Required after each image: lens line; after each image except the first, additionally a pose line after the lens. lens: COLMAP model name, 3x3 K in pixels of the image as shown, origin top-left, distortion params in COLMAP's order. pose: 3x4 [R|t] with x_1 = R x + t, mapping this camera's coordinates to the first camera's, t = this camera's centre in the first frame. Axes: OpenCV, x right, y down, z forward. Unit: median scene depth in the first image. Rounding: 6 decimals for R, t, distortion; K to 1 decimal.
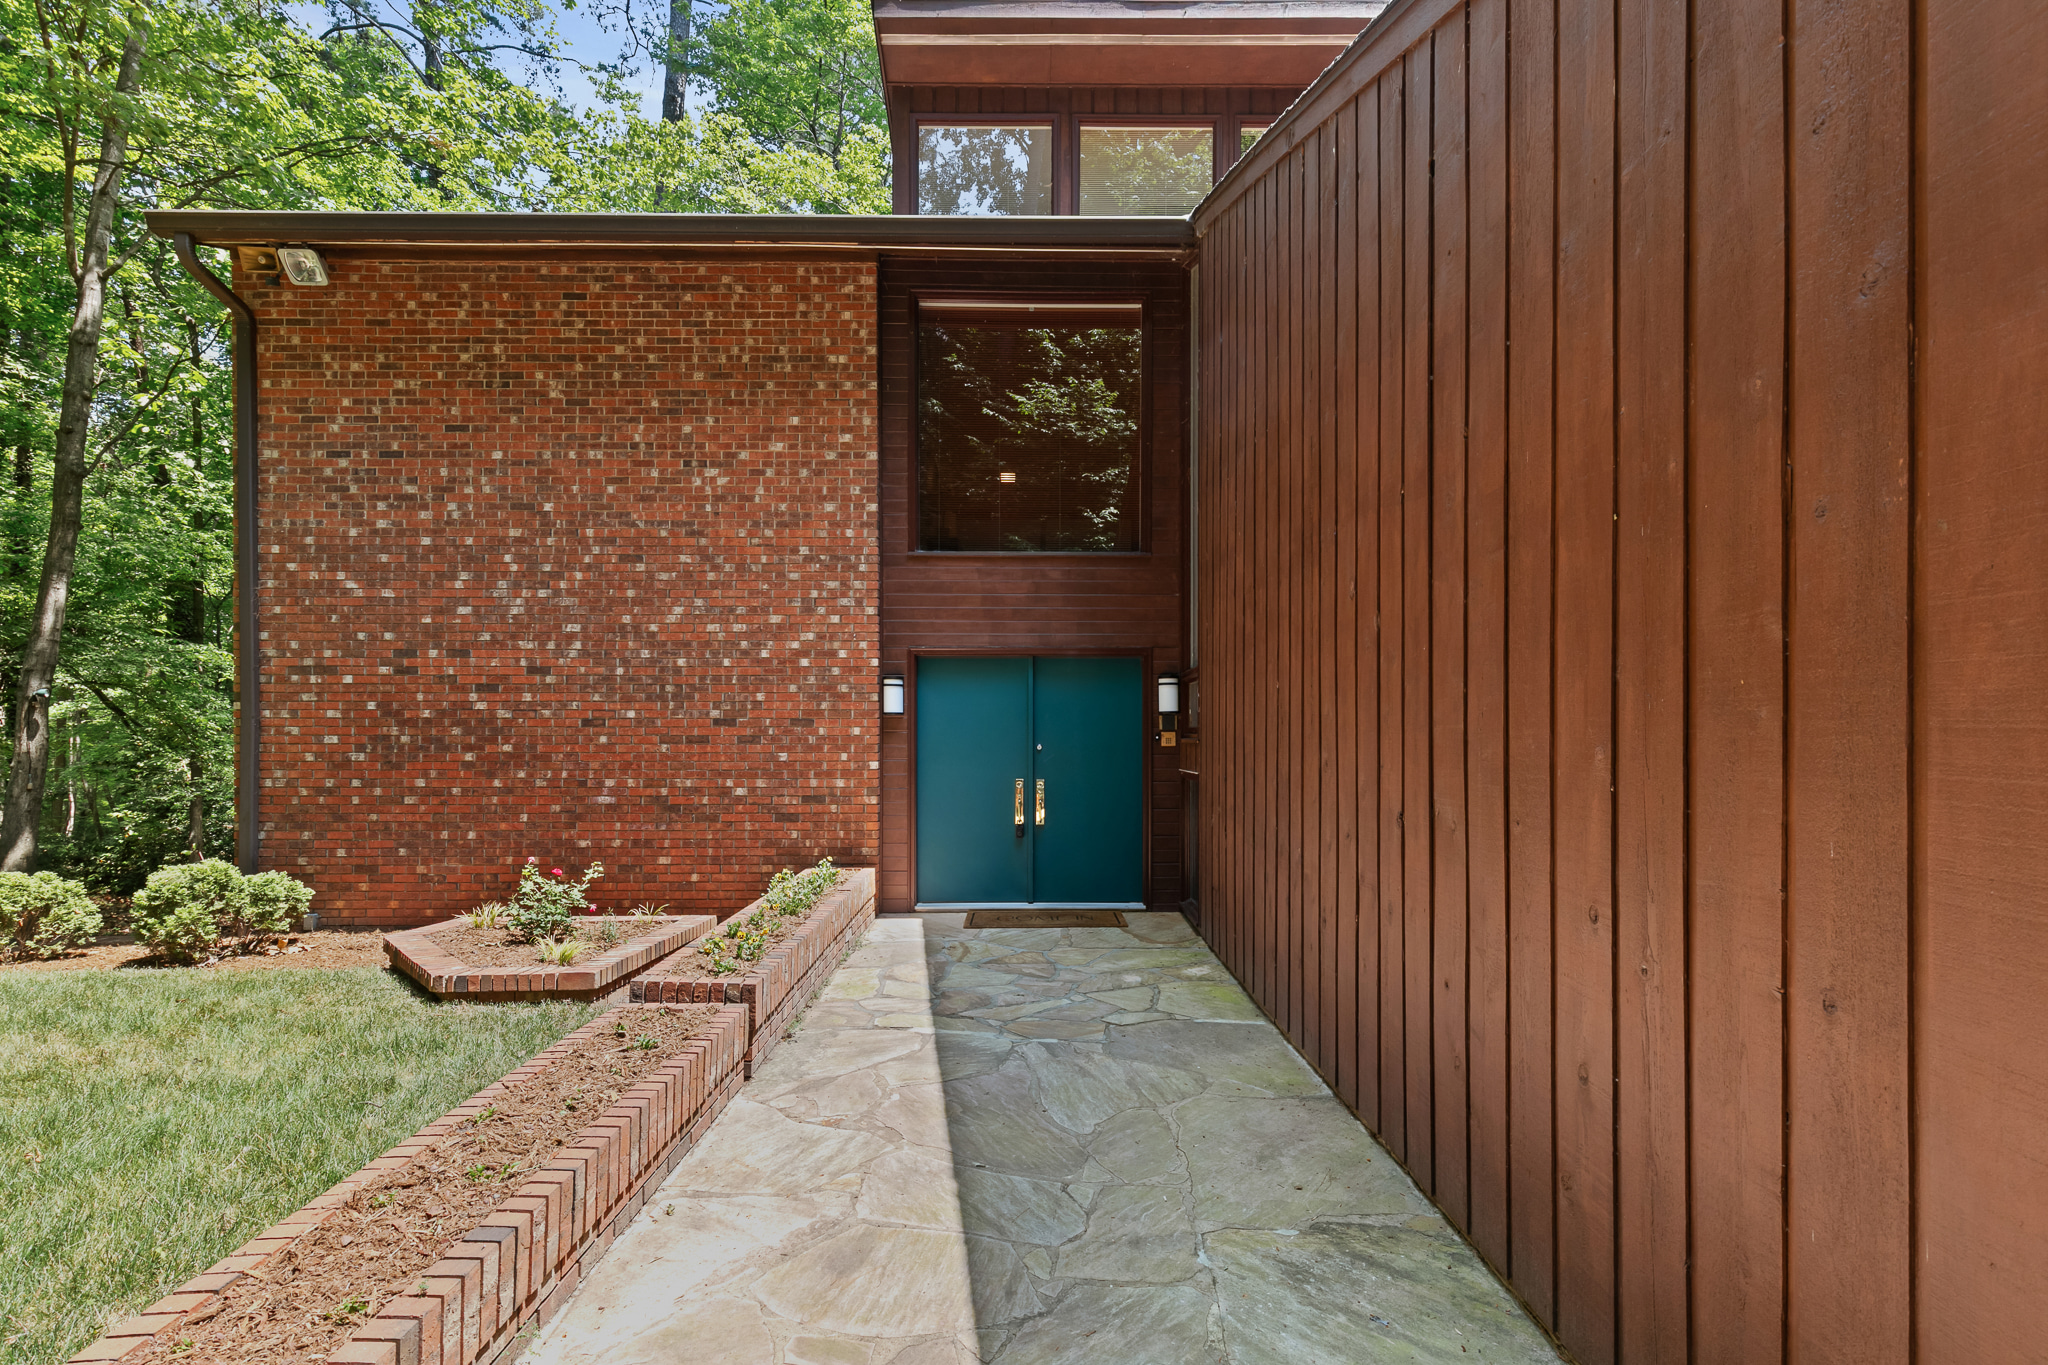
lens RADIAL K [[933.7, 0, 1030.3], [0, 933.7, 734.8], [0, 0, 1]] dist [0.006361, -0.000925]
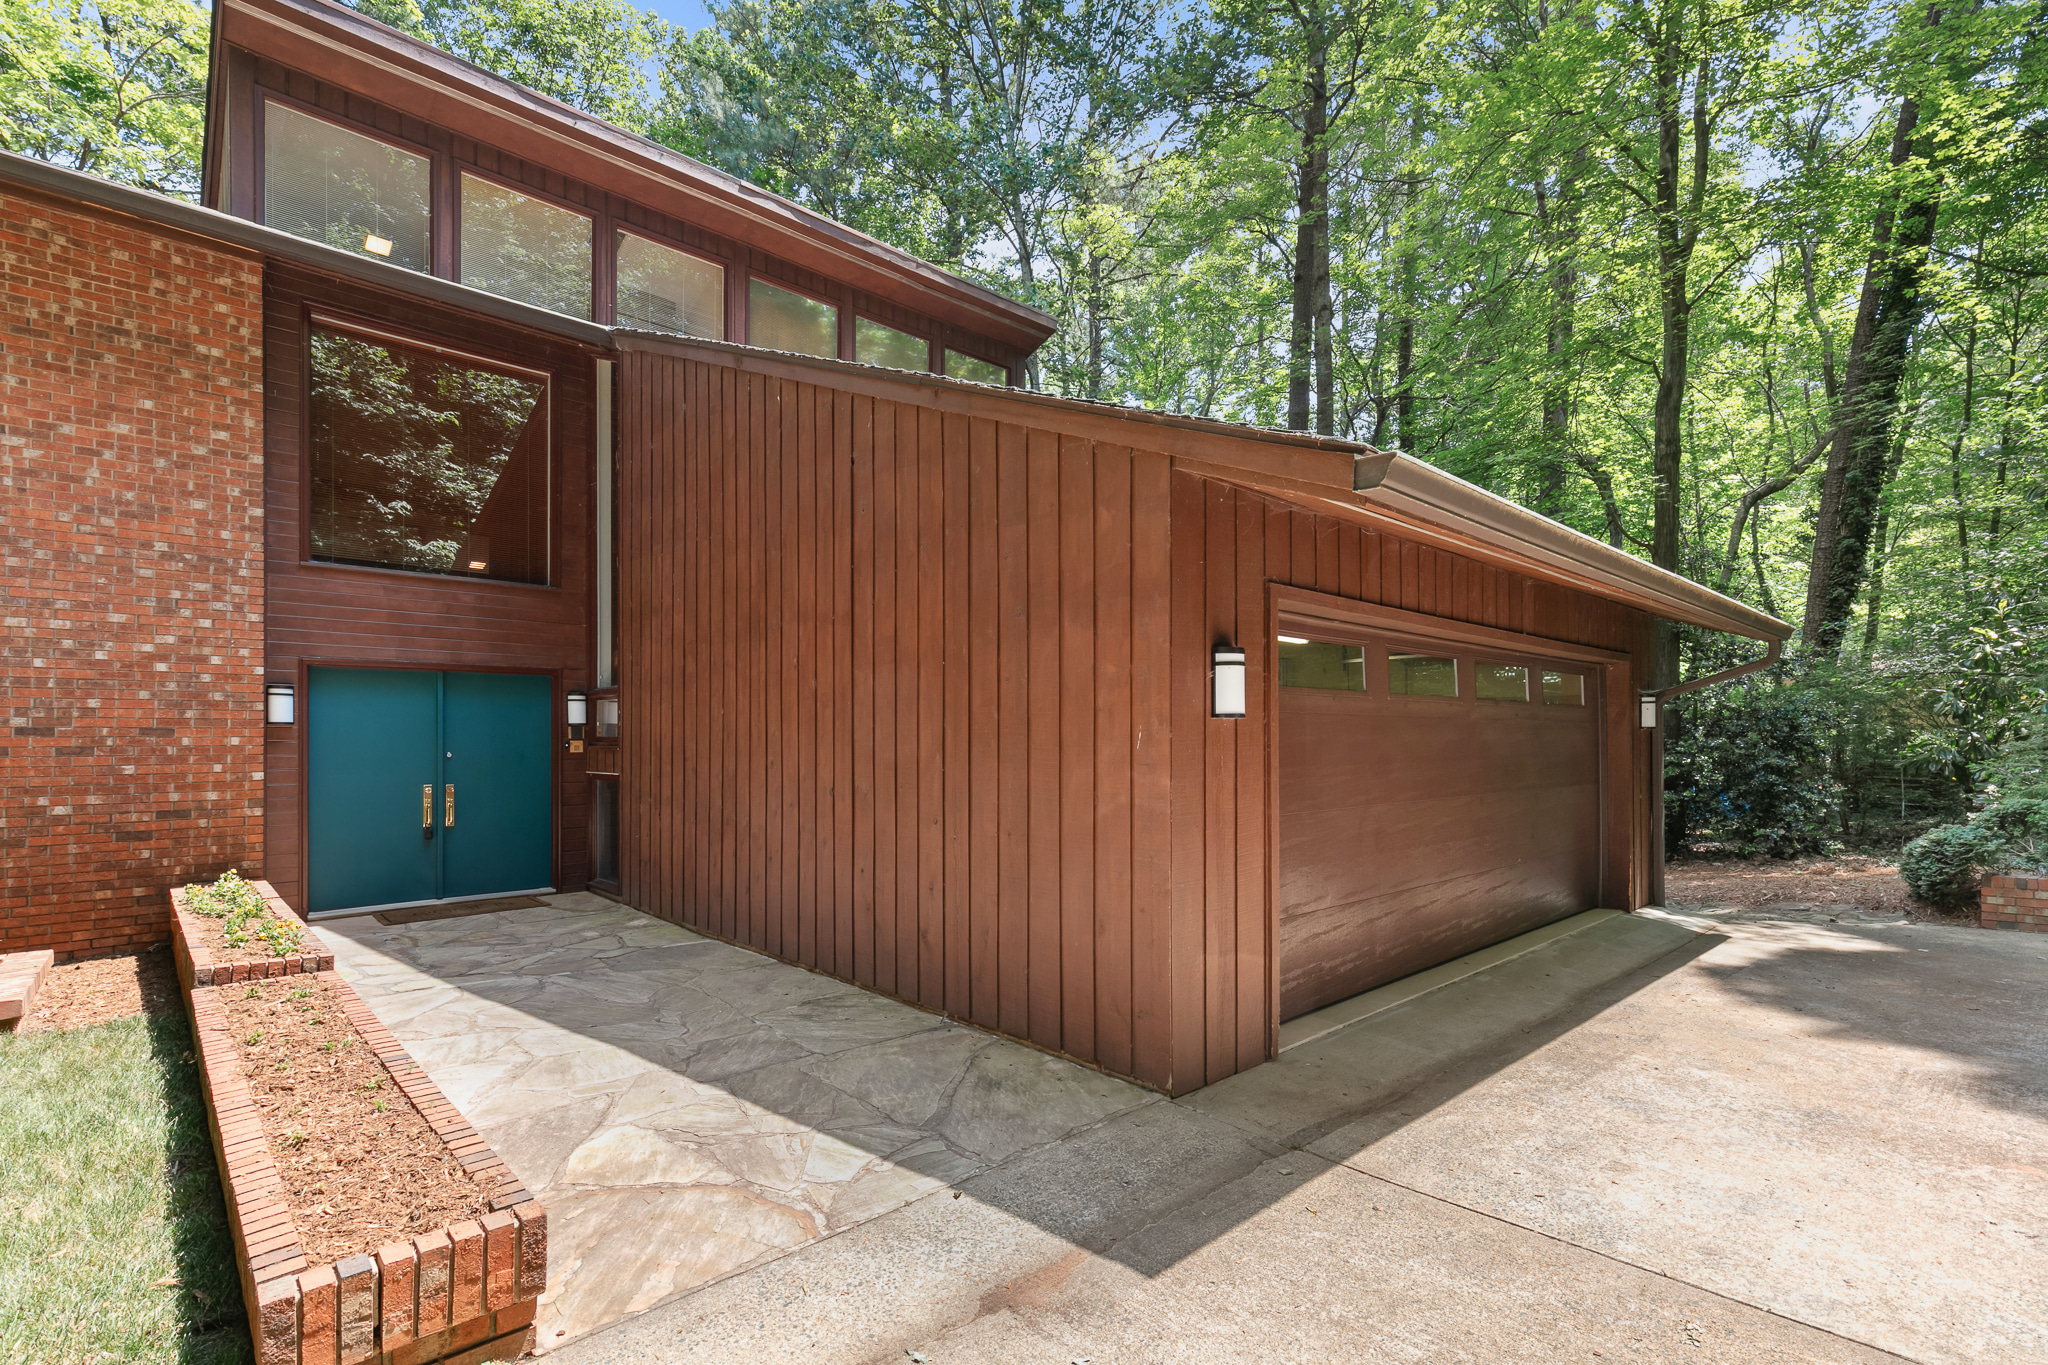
lens RADIAL K [[933.7, 0, 1030.3], [0, 933.7, 734.8], [0, 0, 1]] dist [0.006361, -0.000925]
pose [[0.728950, -0.000002, 0.684567, -0.250888], [0.000630, 1.000000, -0.000668, -0.009326], [-0.684567, 0.000918, 0.728950, -0.269446]]
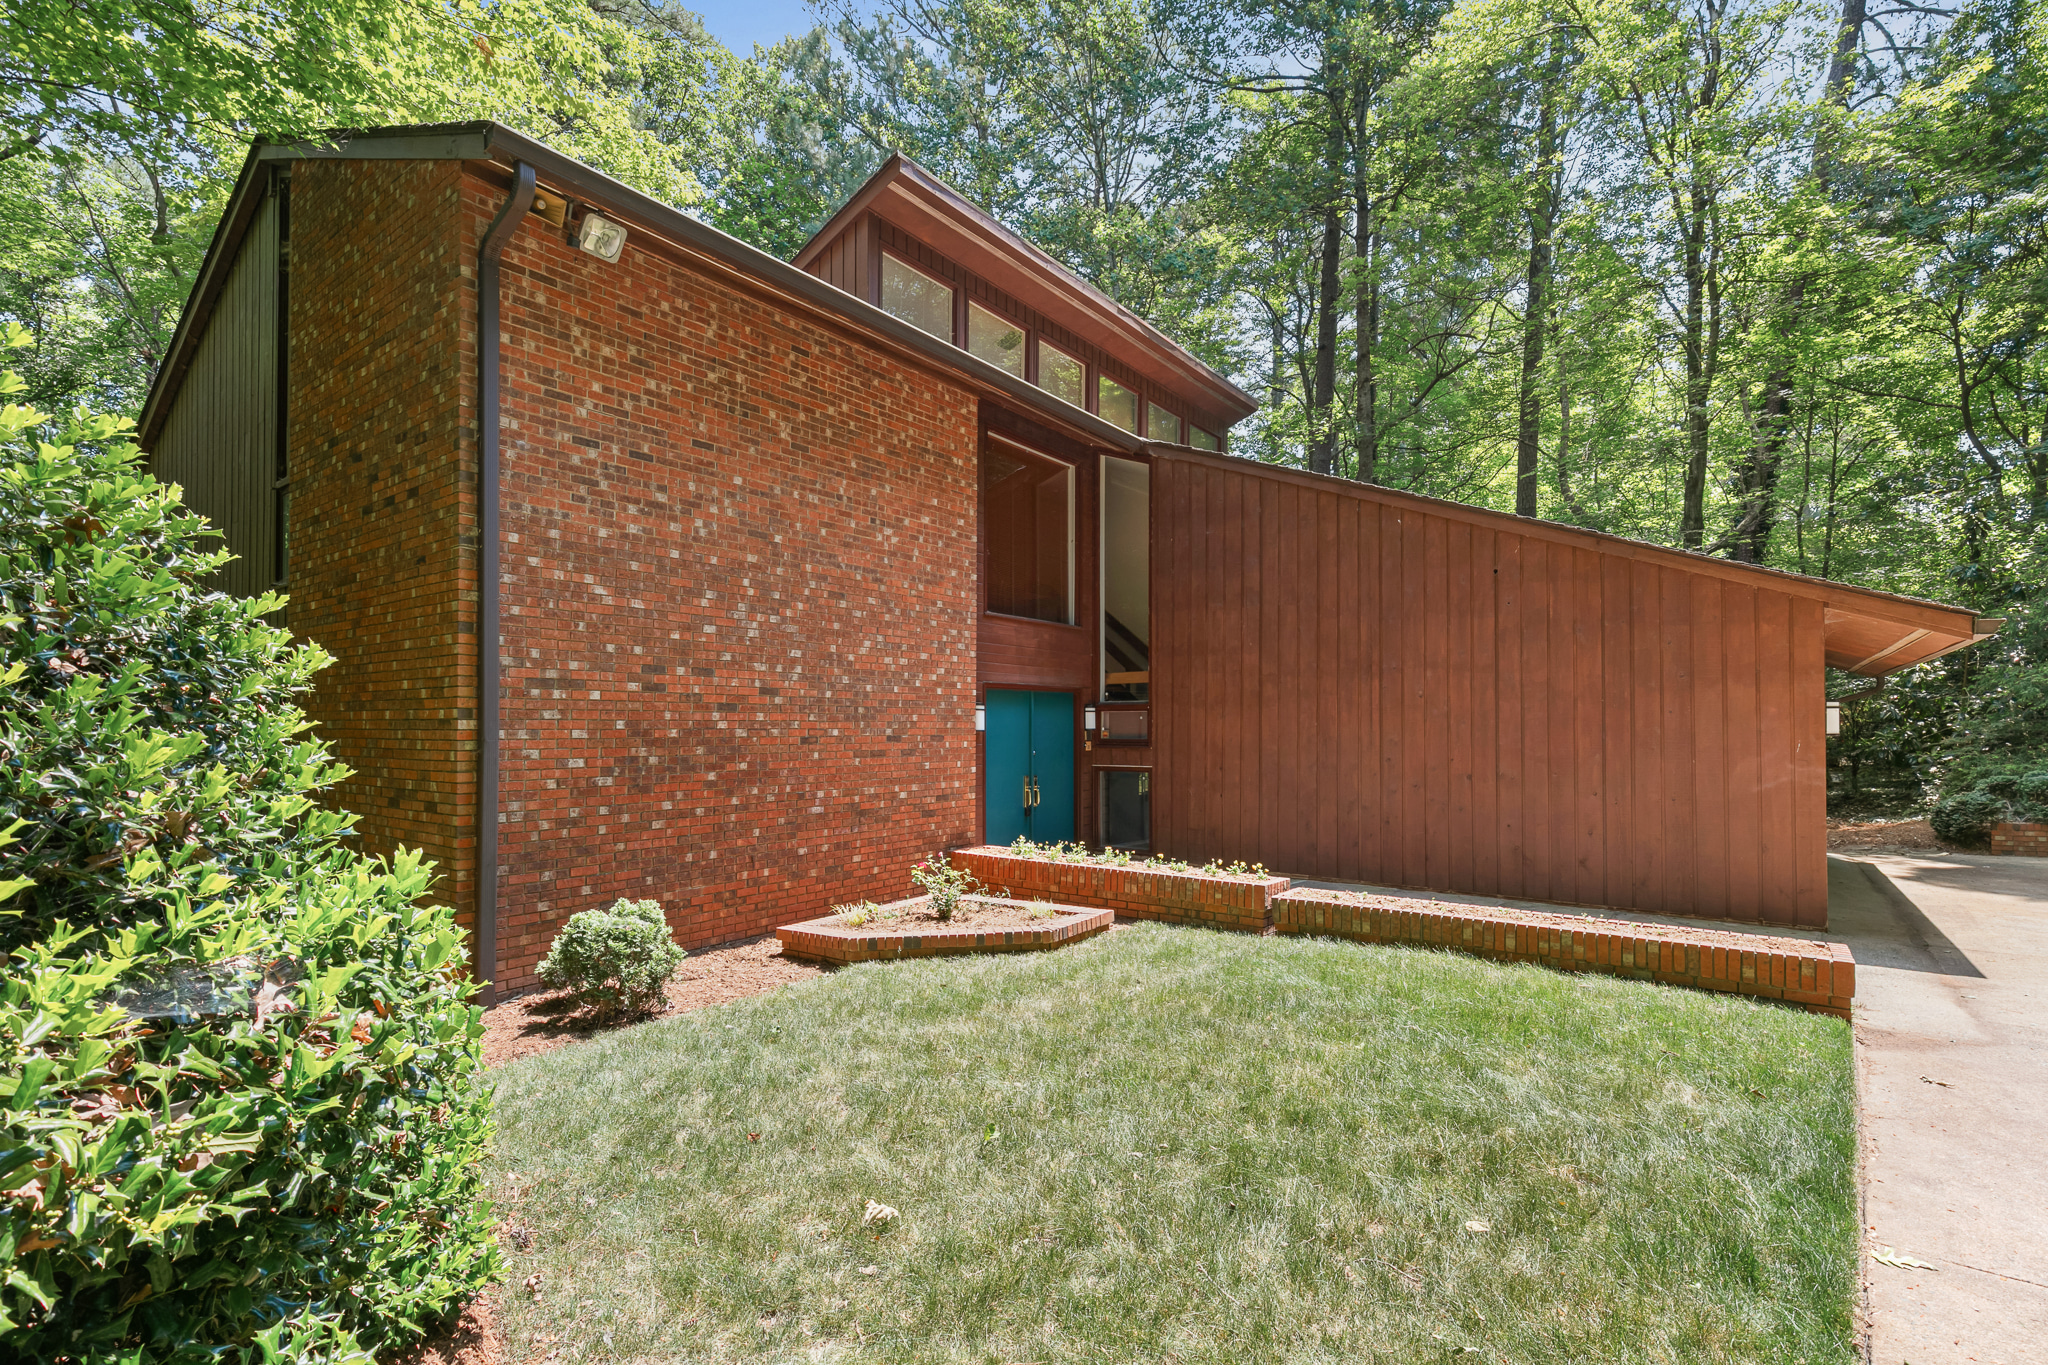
lens RADIAL K [[925.1, 0, 1026.3], [0, 925.1, 718.6], [0, 0, 1]] dist [0.002770, 0.000103]
pose [[0.608863, 0.006541, 0.793248, -1.177480], [0.000745, 0.999961, -0.008817, -0.028827], [-0.793275, 0.005960, 0.608834, 0.133564]]
